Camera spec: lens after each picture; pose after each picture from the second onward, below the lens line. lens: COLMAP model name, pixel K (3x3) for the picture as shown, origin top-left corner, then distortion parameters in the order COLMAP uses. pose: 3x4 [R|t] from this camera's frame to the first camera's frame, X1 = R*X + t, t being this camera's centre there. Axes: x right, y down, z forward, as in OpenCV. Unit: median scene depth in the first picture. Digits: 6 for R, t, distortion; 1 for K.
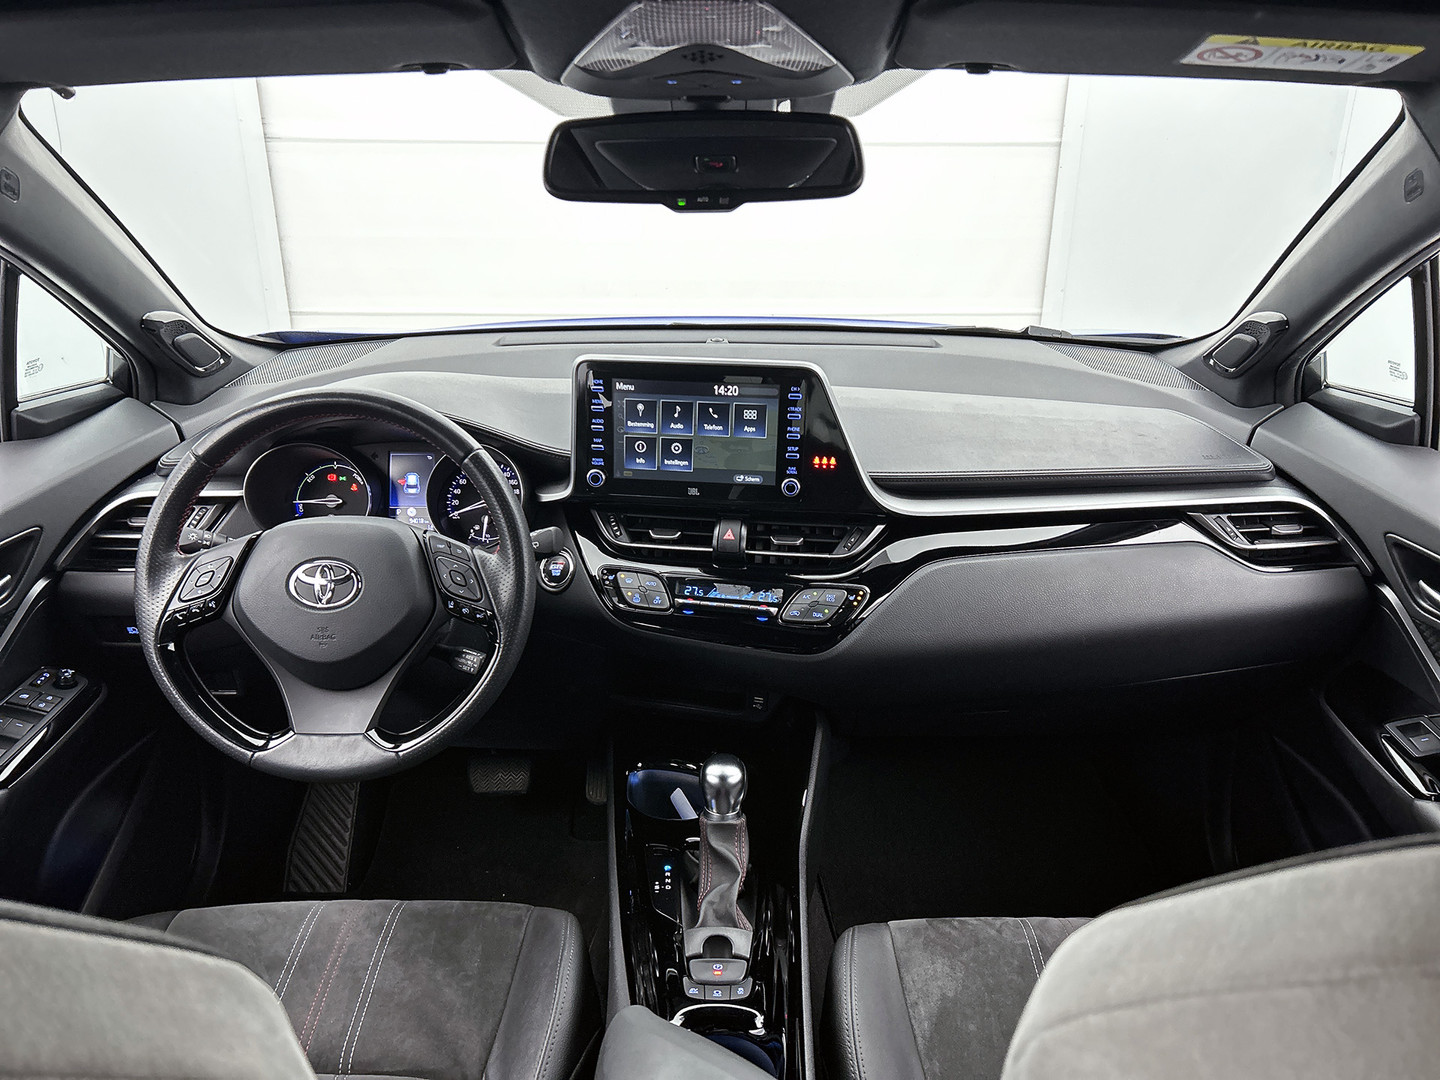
lens RADIAL K [[1106.6, 0, 750.2], [0, 1106.6, 542.3], [0, 0, 1]] dist [0.020366, 0.001449]
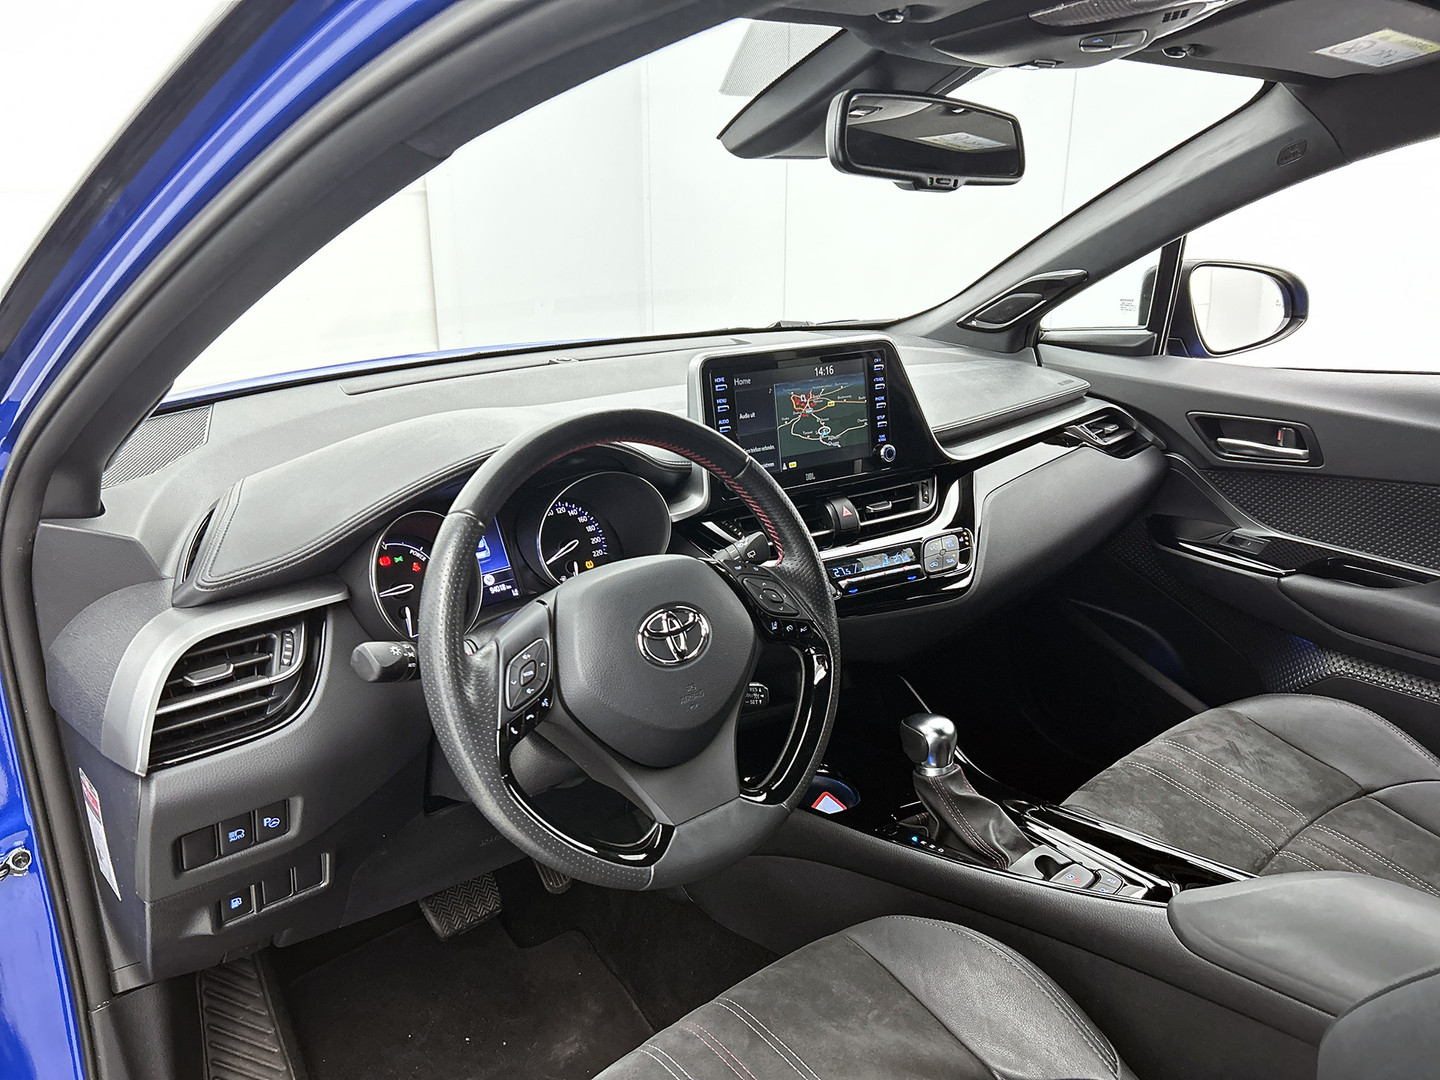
lens RADIAL K [[1106.6, 0, 750.2], [0, 1106.6, 542.3], [0, 0, 1]] dist [0.020366, 0.001449]
pose [[0.736627, -0.216098, 0.640845, -0.754105], [0.253849, 0.966640, 0.034170, -0.037133], [-0.626851, 0.137507, 0.766909, 0.285681]]
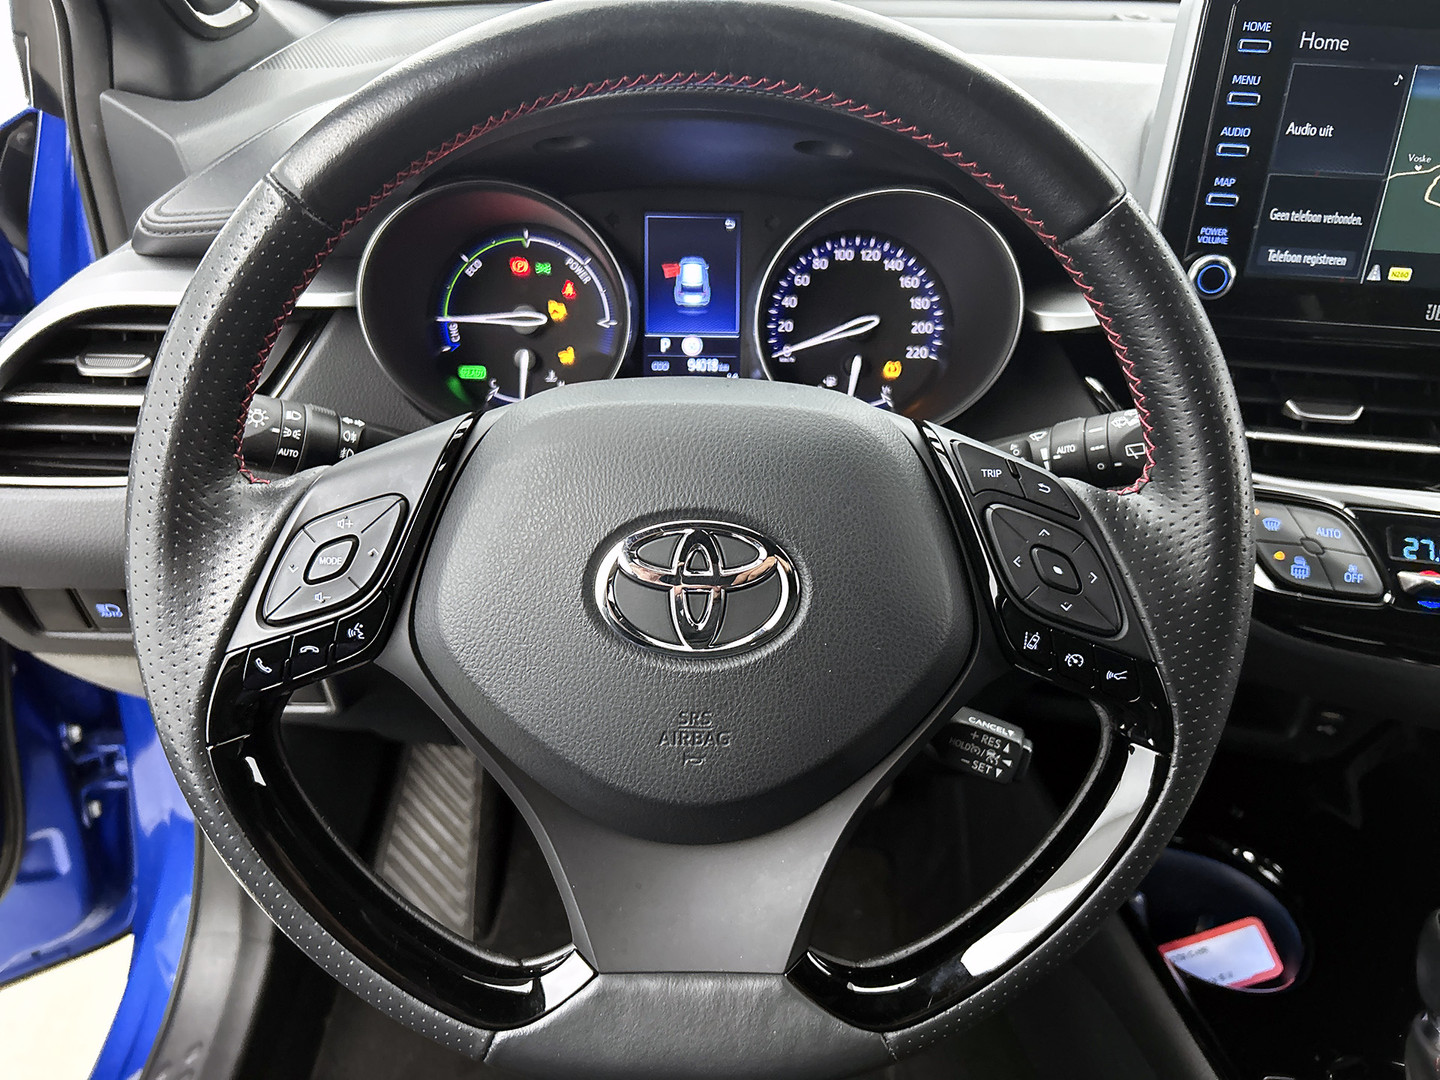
lens RADIAL K [[1108.5, 0, 720.0], [0, 1108.5, 540.0], [0, 0, 1]] dist [0.093001, -0.173326]
pose [[0.999790, 0.011280, 0.017091, -0.335134], [-0.014075, 0.984742, 0.173448, -0.031572], [-0.014873, -0.173653, 0.984695, 0.586092]]
